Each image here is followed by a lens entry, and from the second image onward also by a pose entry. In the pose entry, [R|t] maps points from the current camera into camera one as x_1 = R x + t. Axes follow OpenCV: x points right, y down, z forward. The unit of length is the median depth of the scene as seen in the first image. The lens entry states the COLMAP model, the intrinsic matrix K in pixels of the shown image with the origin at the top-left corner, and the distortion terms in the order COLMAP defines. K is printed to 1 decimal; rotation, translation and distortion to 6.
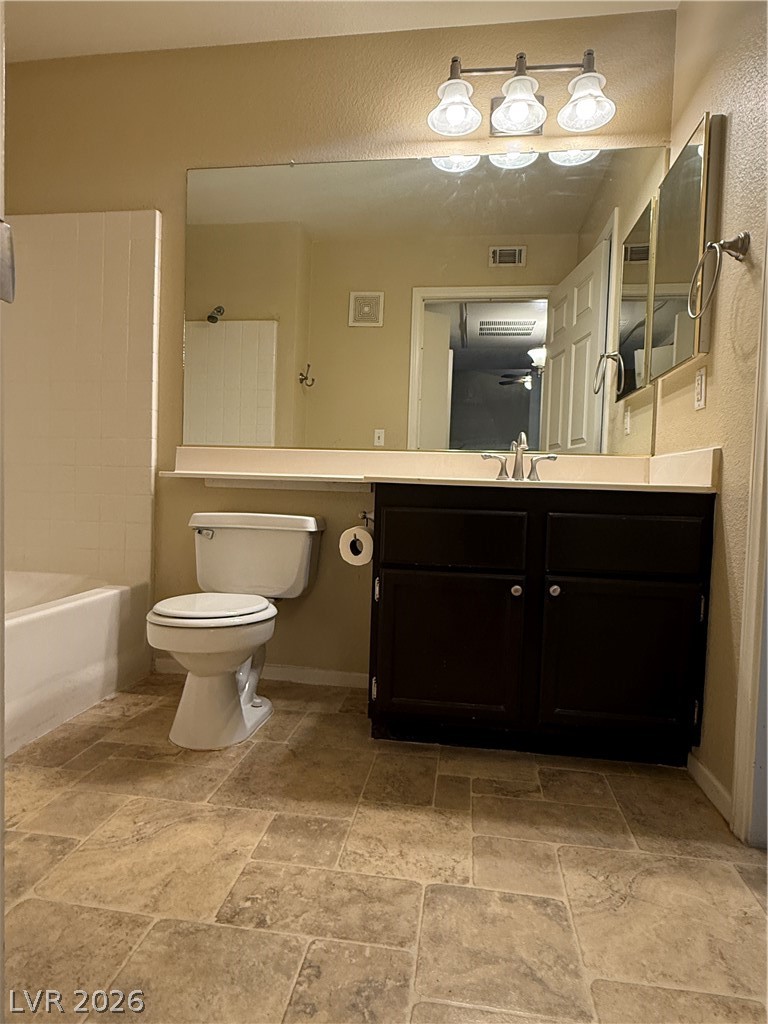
lens RADIAL K [[599.5, 0, 383.1], [0, 599.5, 511.7], [0, 0, 1]] dist [0.007212, 0.002433]
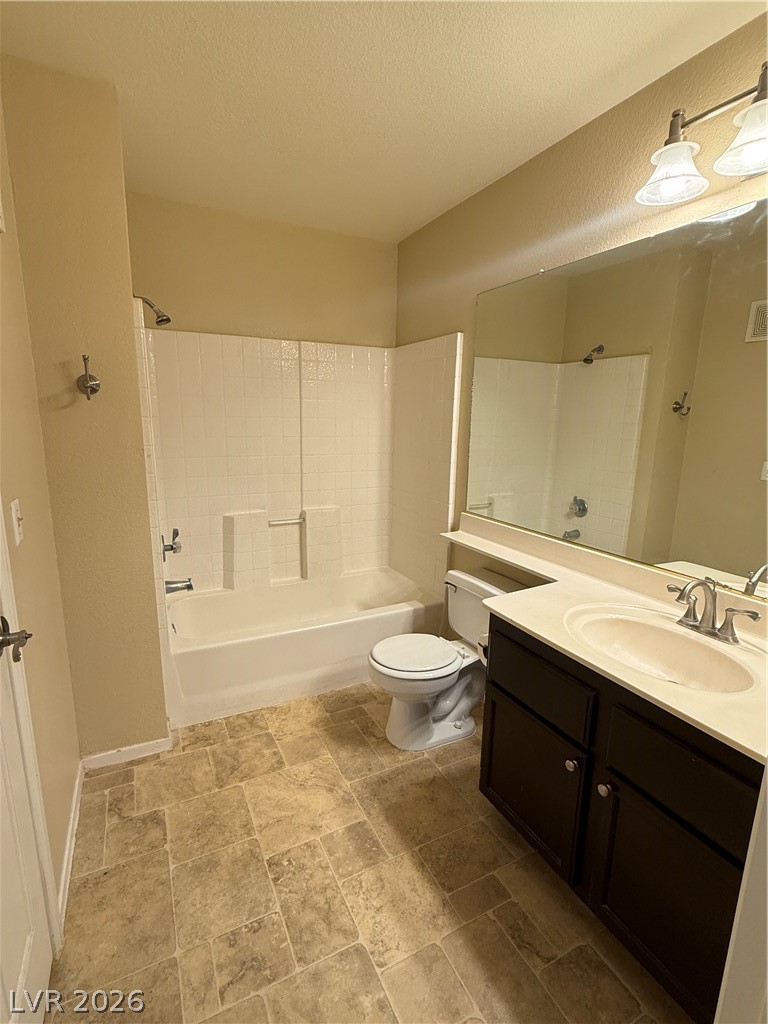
lens RADIAL K [[488.1, 0, 381.7], [0, 488.1, 514.1], [0, 0, 1]] dist [0.001547, 0.000494]
pose [[0.574940, 0.142297, -0.805726, 0.761633], [-0.030356, 0.987792, 0.152790, -0.465146], [0.817632, -0.063387, 0.572241, 0.399633]]
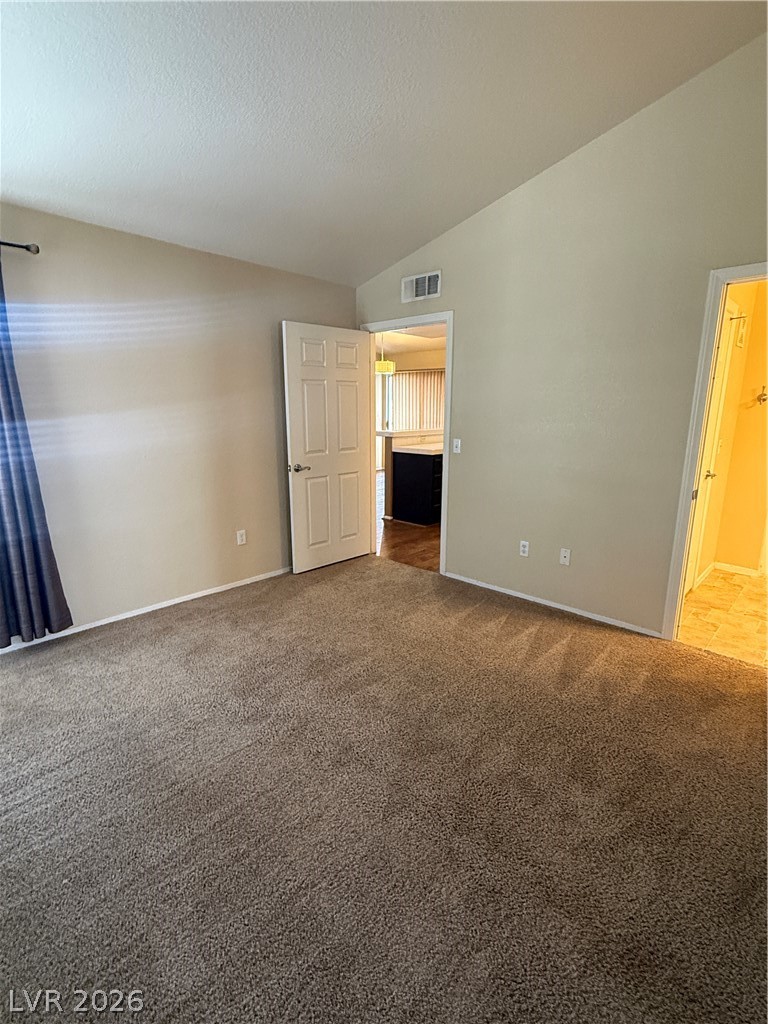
lens RADIAL K [[488.1, 0, 381.0], [0, 488.1, 512.6], [0, 0, 1]] dist [0.001547, 0.000494]
pose [[-0.577568, 0.141803, -0.803932, 3.077212], [-0.051926, 0.976422, 0.209533, -0.402229], [0.814690, 0.162764, -0.556587, 0.402339]]
